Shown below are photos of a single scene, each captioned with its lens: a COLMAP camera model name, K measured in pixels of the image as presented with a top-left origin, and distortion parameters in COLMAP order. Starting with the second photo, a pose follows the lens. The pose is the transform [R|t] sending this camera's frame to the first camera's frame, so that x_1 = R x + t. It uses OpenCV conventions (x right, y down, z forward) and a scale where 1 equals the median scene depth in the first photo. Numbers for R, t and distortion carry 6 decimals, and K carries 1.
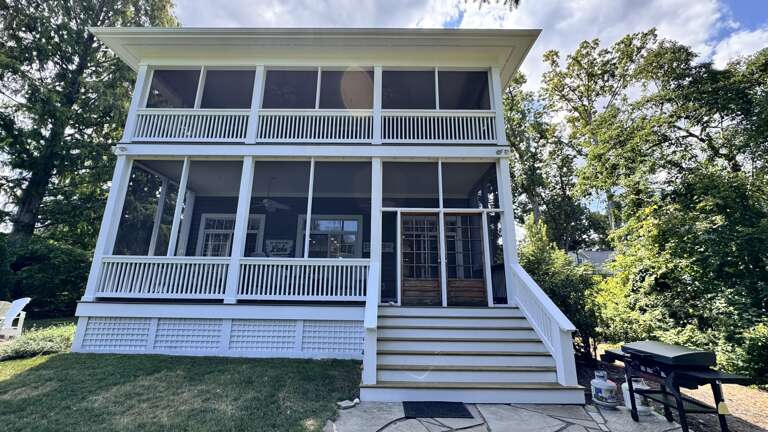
lens RADIAL K [[304.9, 0, 385.7], [0, 304.9, 212.9], [0, 0, 1]] dist [-0.000225, 0.000701]
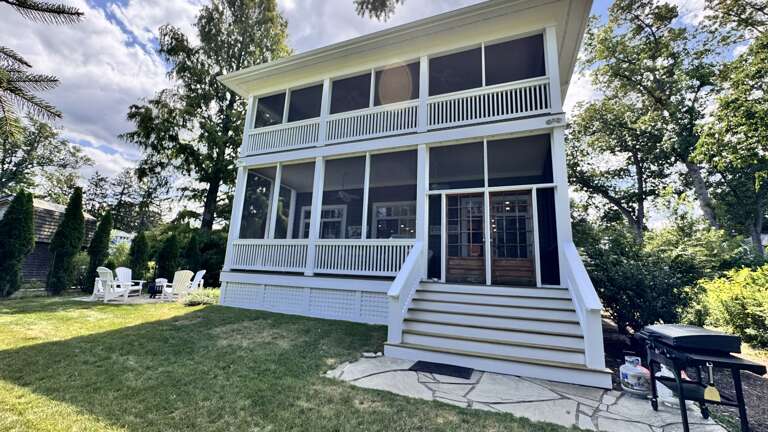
lens RADIAL K [[304.9, 0, 385.7], [0, 304.9, 212.9], [0, 0, 1]] dist [-0.000225, 0.000701]
pose [[0.930296, -0.045561, -0.363970, 0.232833], [0.059803, 0.997819, 0.027949, 0.018974], [0.361903, -0.047768, 0.930991, -0.046832]]
